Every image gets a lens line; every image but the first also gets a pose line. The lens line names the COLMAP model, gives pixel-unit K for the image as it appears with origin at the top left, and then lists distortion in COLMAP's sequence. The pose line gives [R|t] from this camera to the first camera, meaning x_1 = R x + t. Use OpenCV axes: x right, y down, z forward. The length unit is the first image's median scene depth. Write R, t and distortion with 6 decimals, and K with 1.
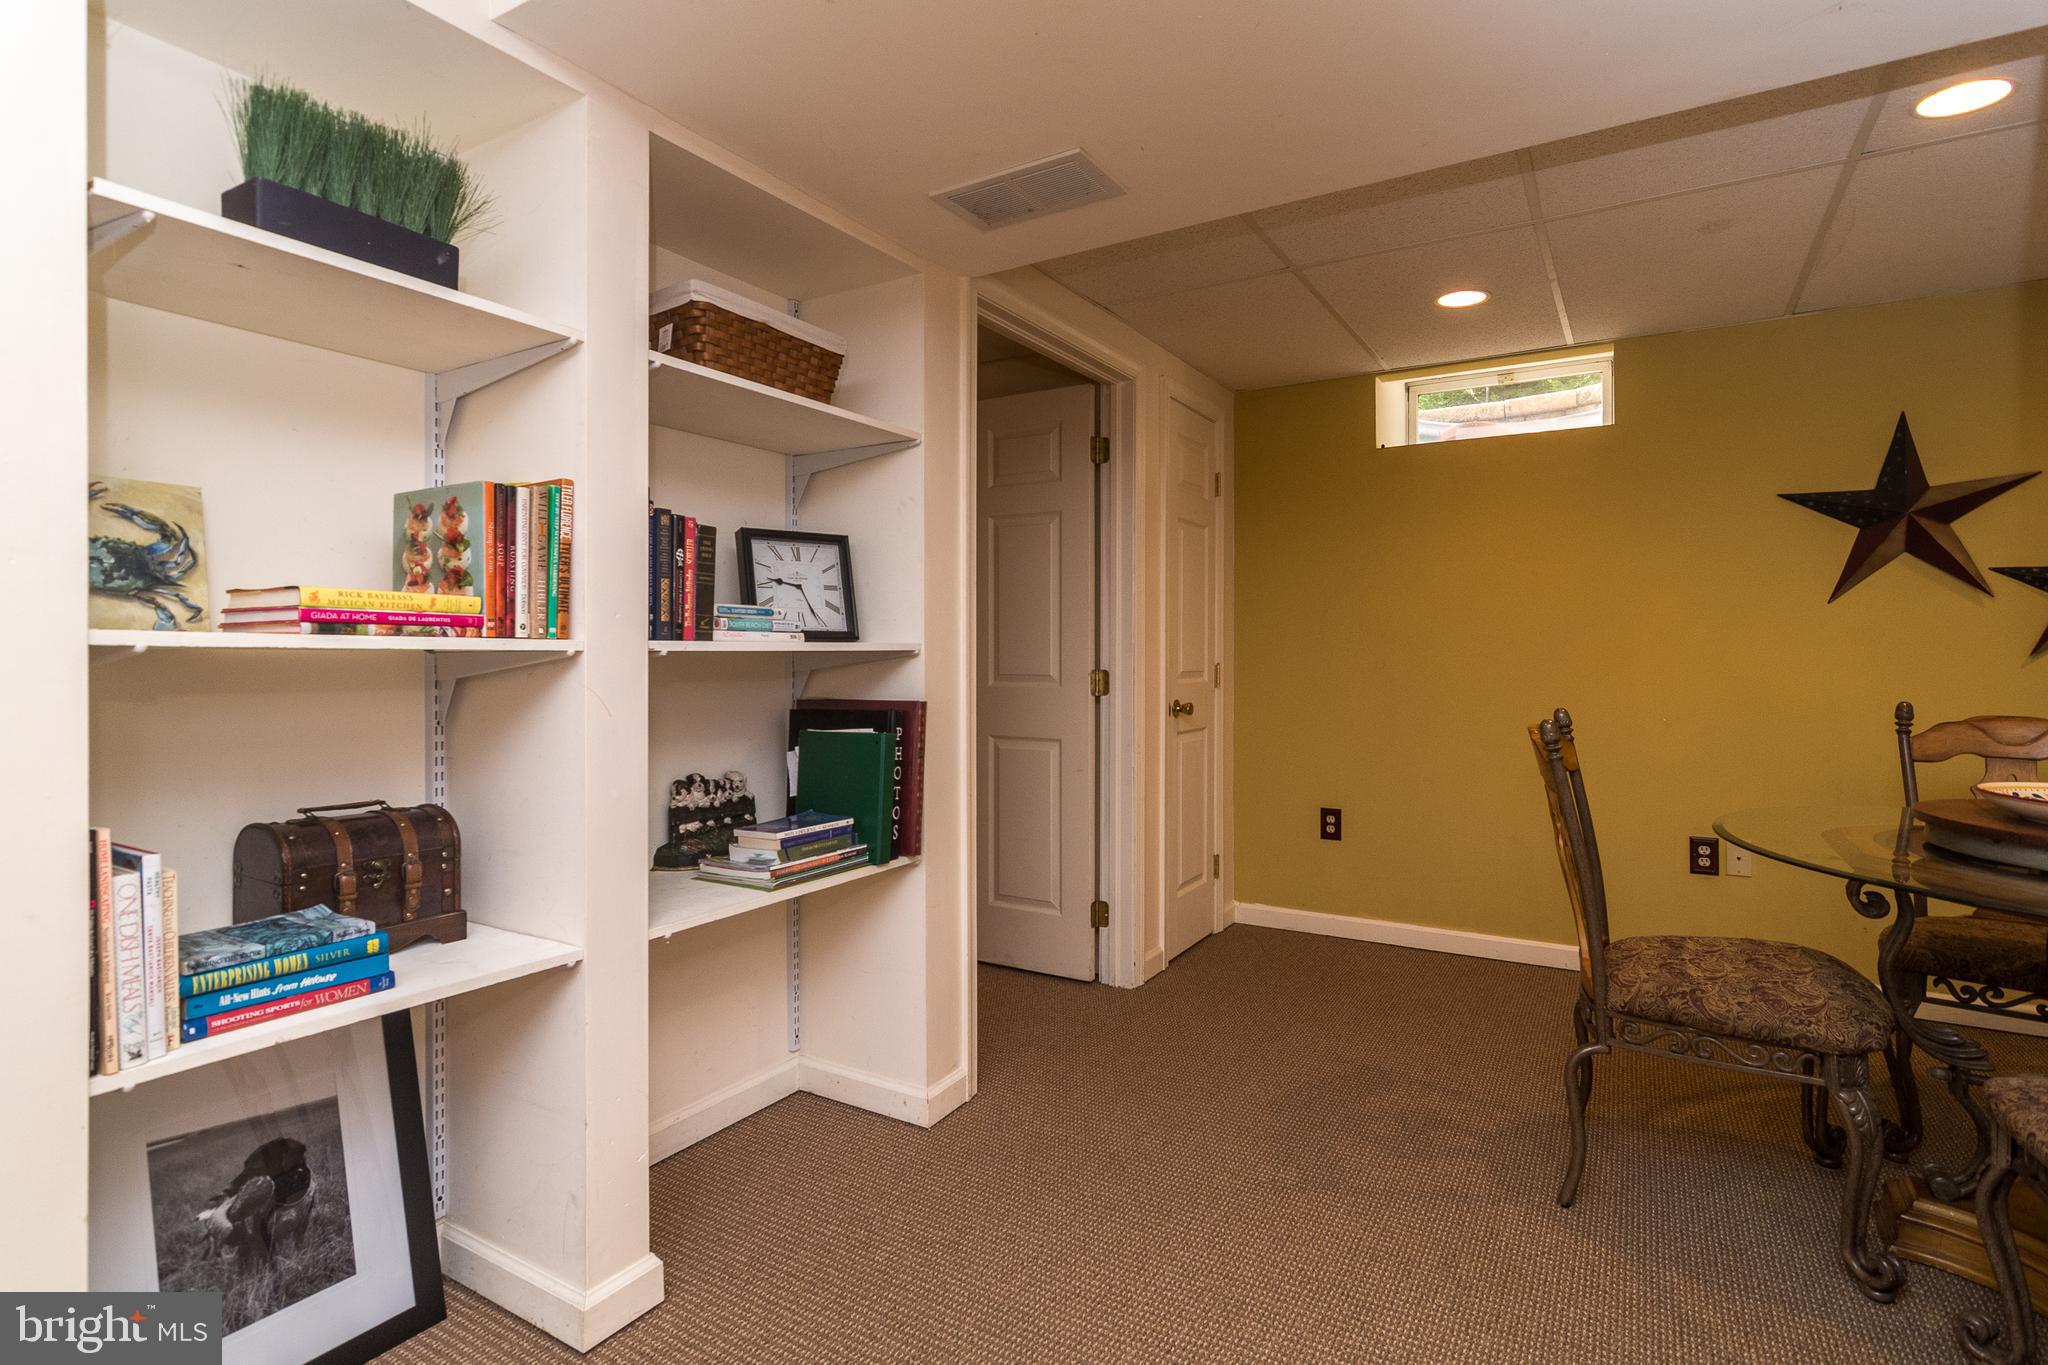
lens RADIAL K [[977.2, 0, 1024.0], [0, 977.2, 682.5], [0, 0, 1]] dist [0.001492, 0.000102]
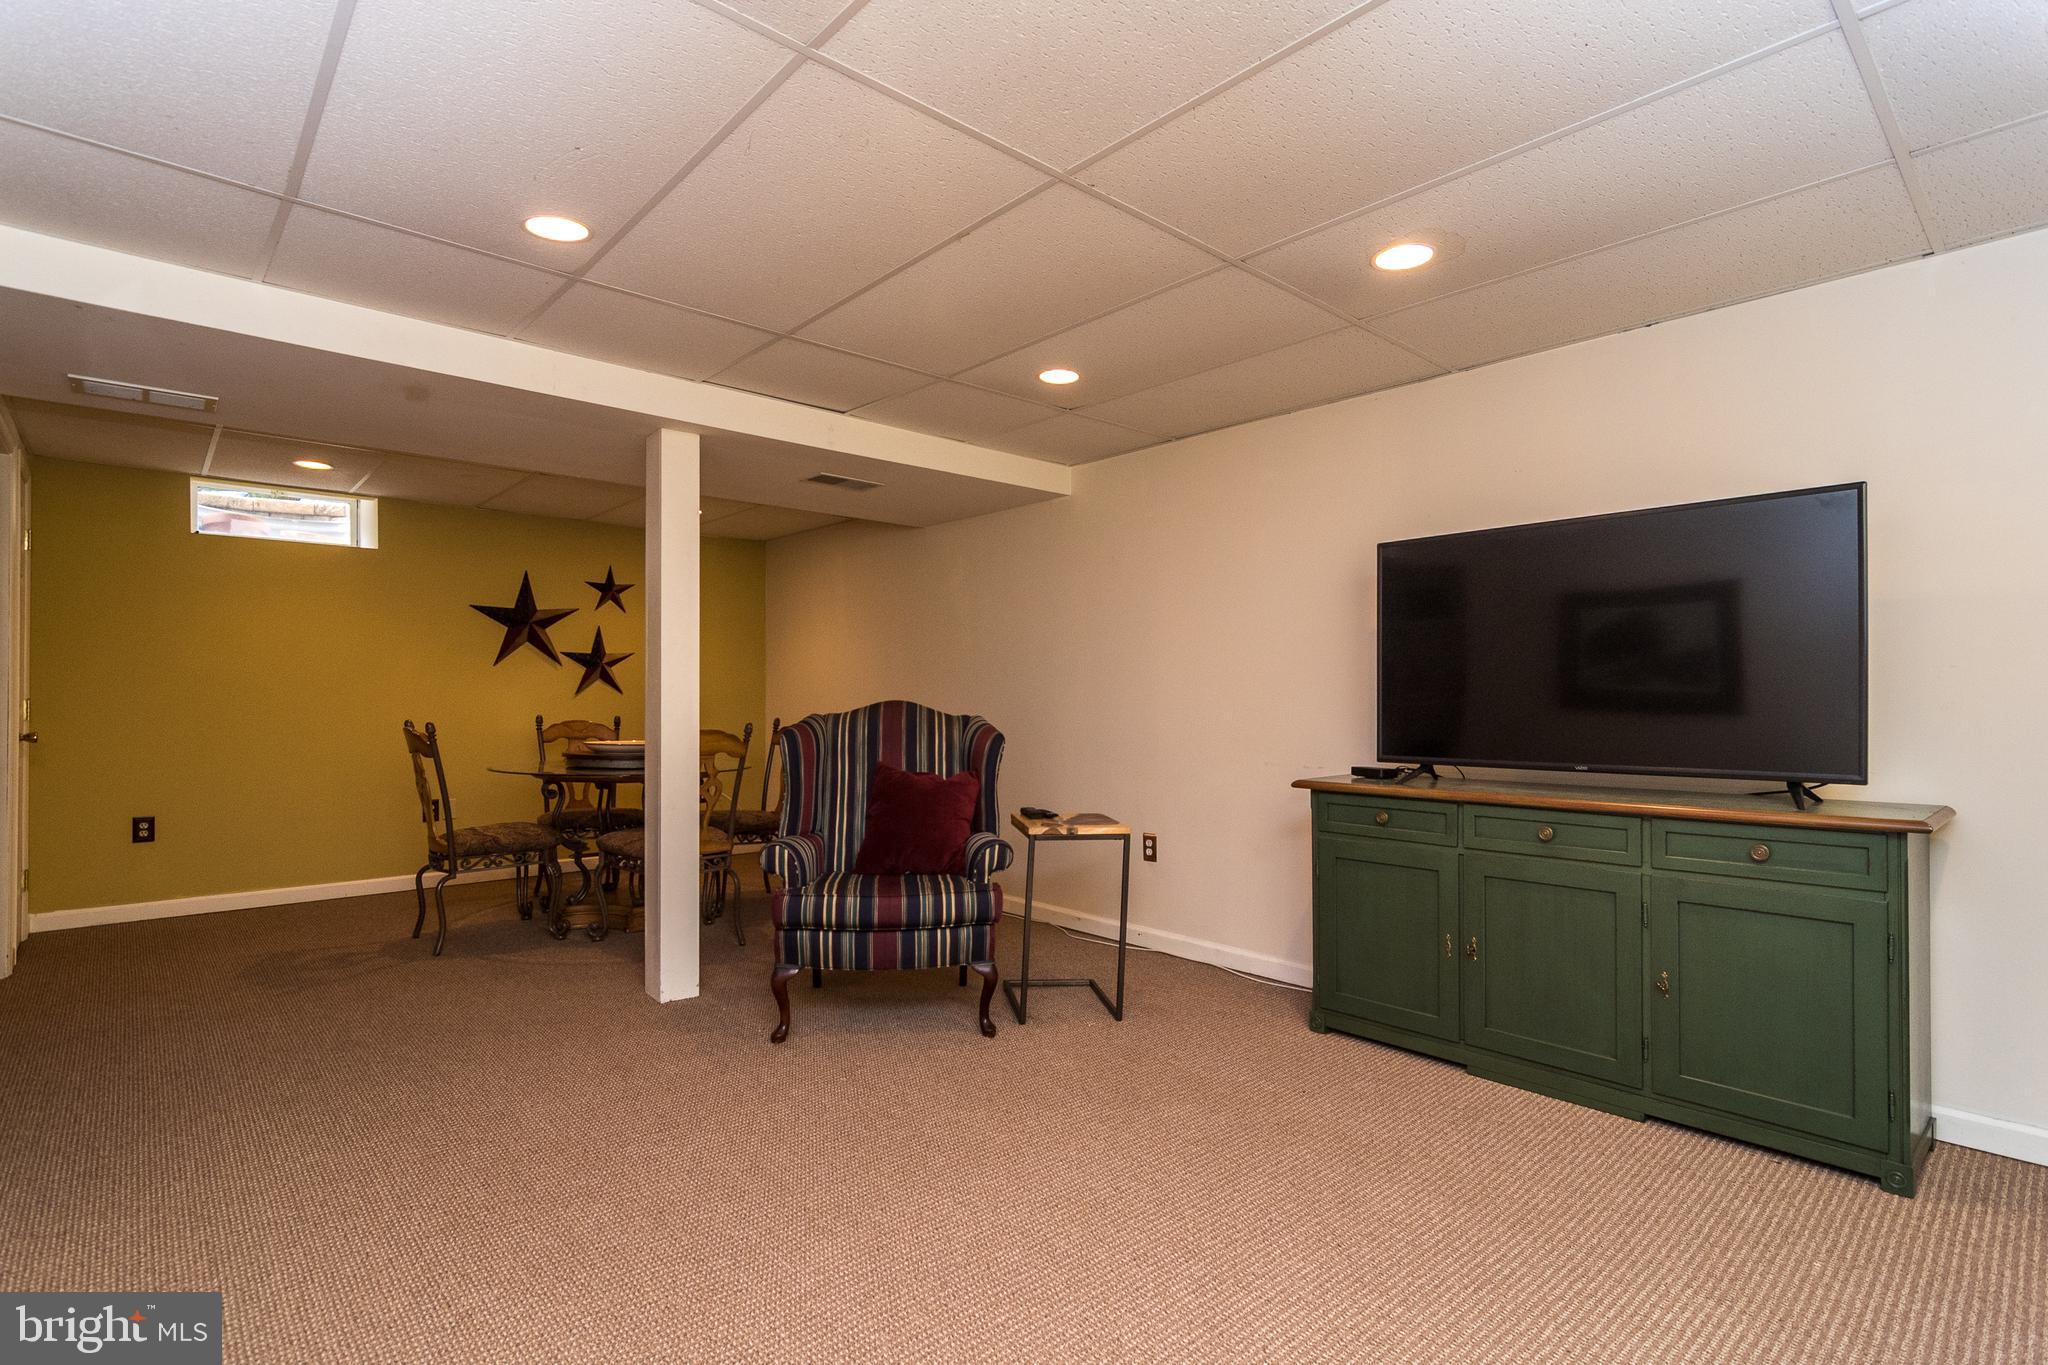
lens RADIAL K [[977.2, 0, 1024.0], [0, 977.2, 682.5], [0, 0, 1]] dist [0.001492, 0.000102]
pose [[0.285789, 0.014034, 0.958190, -0.710802], [0.019405, 0.999603, -0.020428, 0.010120], [-0.958096, 0.024432, 0.285403, -0.529406]]
